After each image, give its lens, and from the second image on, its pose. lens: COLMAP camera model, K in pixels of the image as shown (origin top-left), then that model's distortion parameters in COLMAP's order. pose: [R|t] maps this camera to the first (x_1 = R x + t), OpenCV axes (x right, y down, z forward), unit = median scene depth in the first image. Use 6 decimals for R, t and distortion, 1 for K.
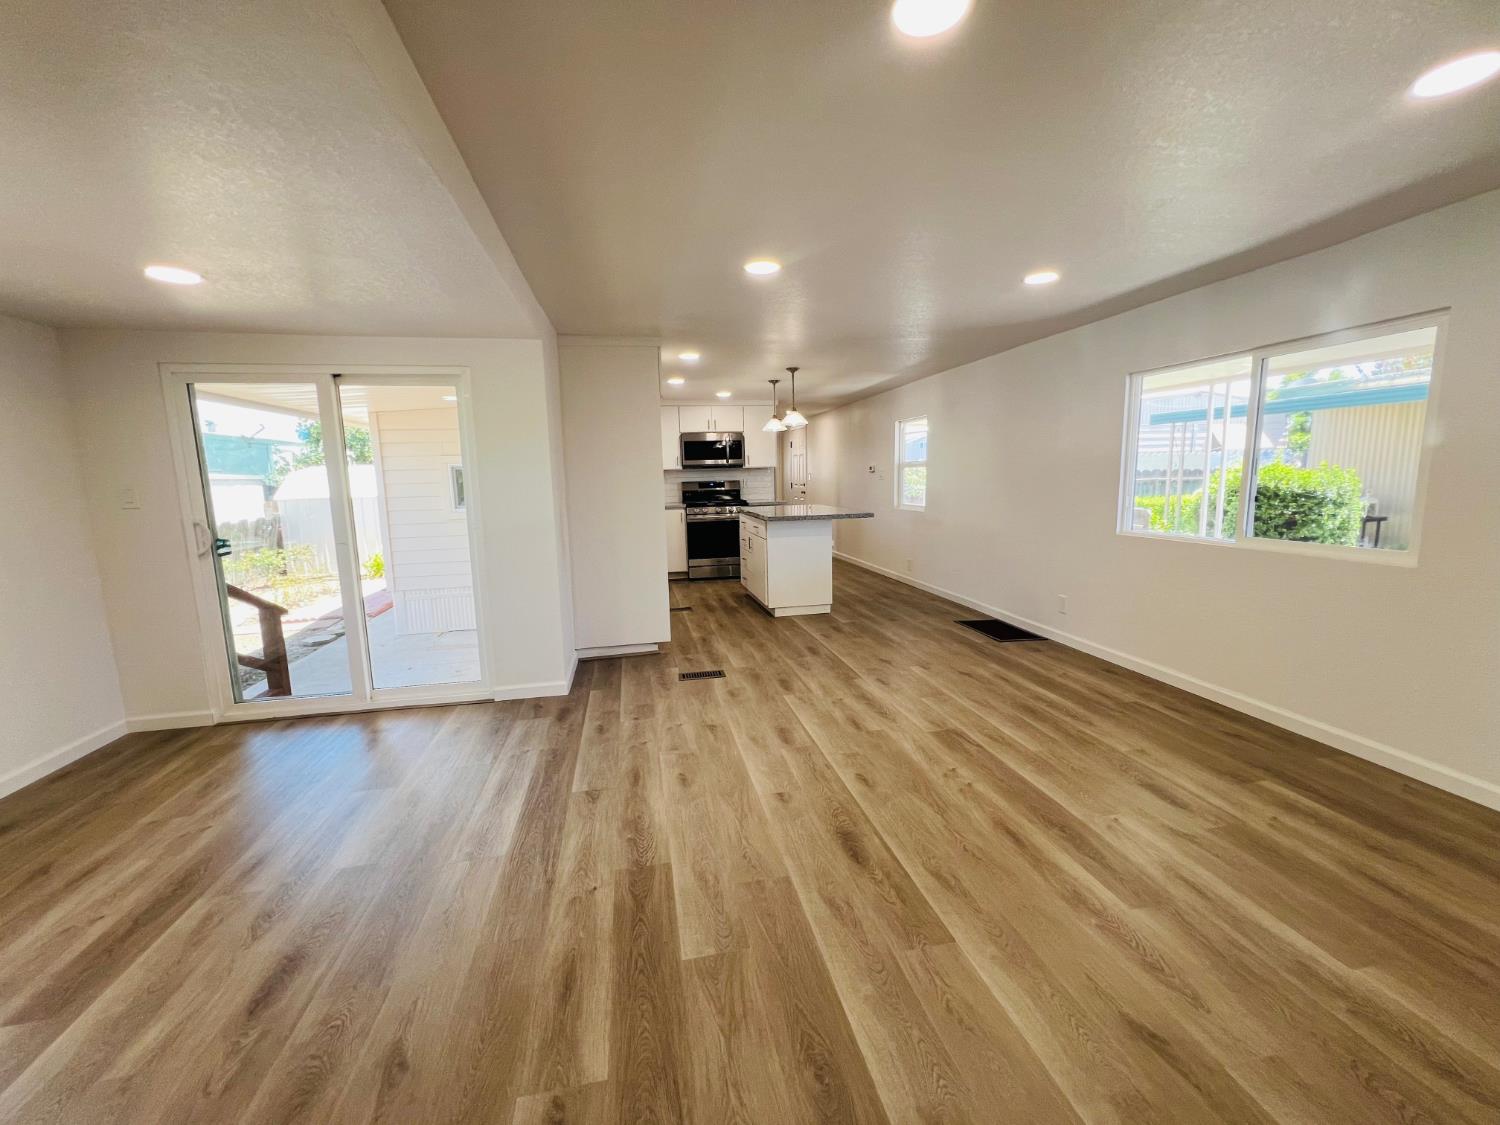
lens RADIAL K [[601.1, 0, 747.2], [0, 601.1, 560.8], [0, 0, 1]] dist [-0.002712, 0.000602]
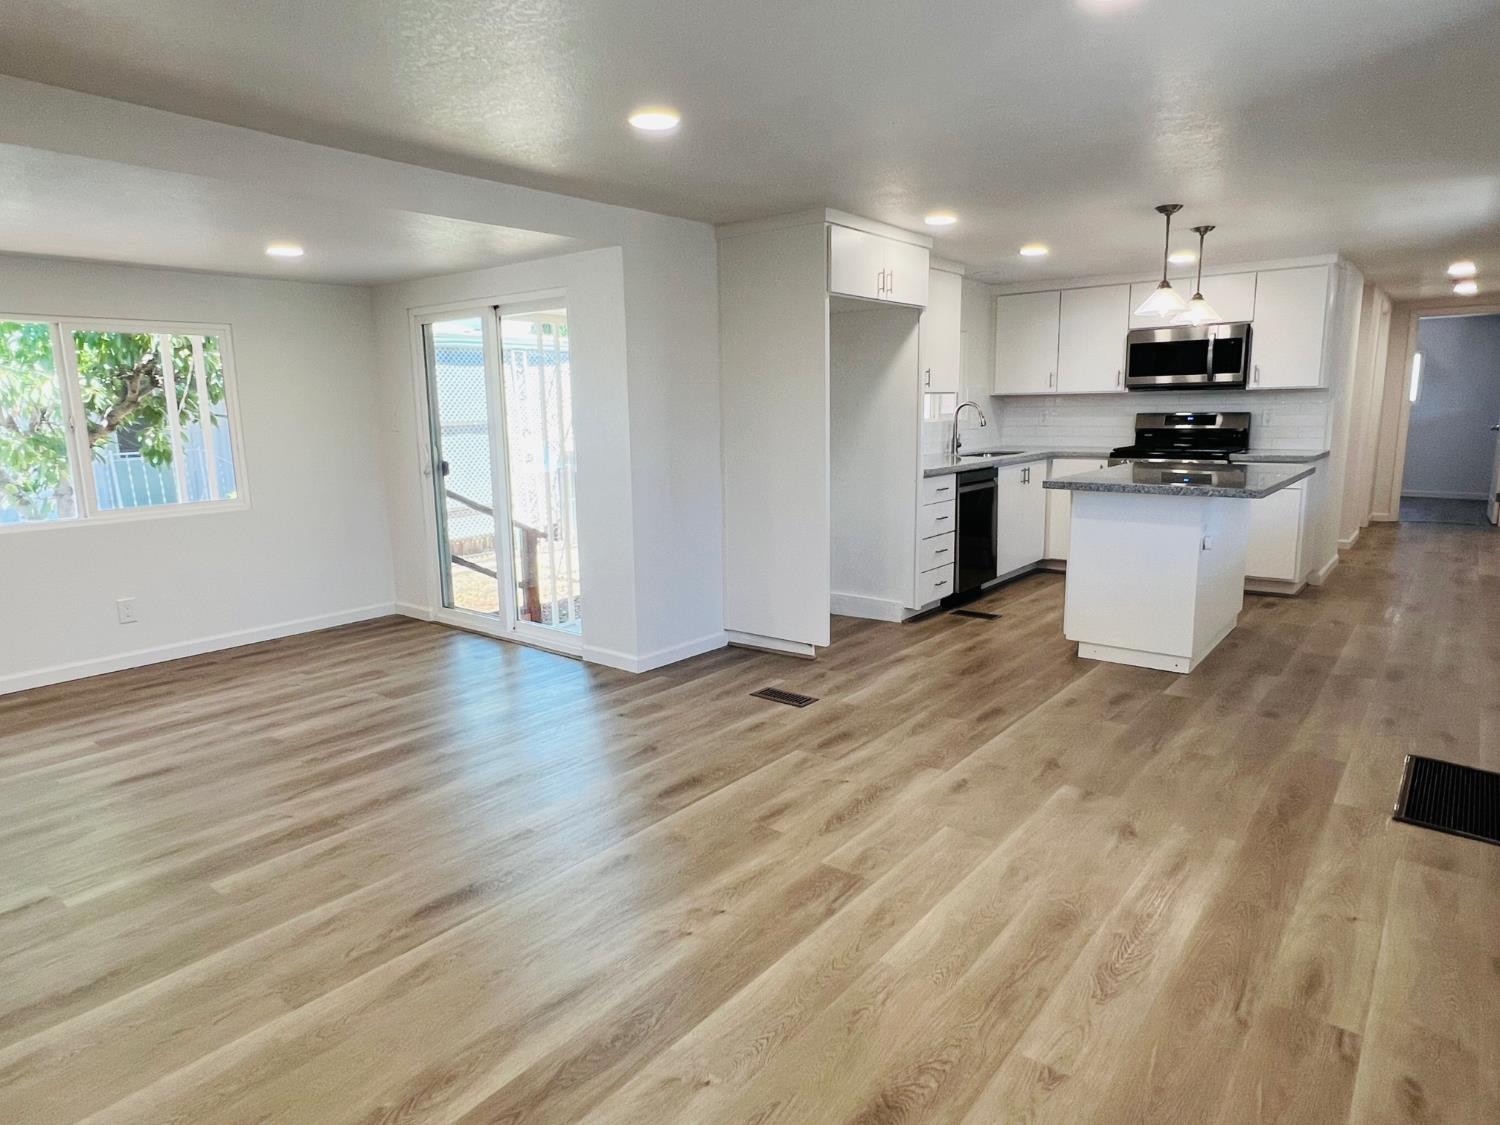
lens RADIAL K [[895.0, 0, 741.8], [0, 895.0, 563.1], [0, 0, 1]] dist [-0.001757, 0.000552]
pose [[0.641133, 0.146684, -0.753281, 0.796343], [-0.108368, 0.989032, 0.100356, -0.077267], [0.759740, 0.017290, 0.649997, 0.338218]]
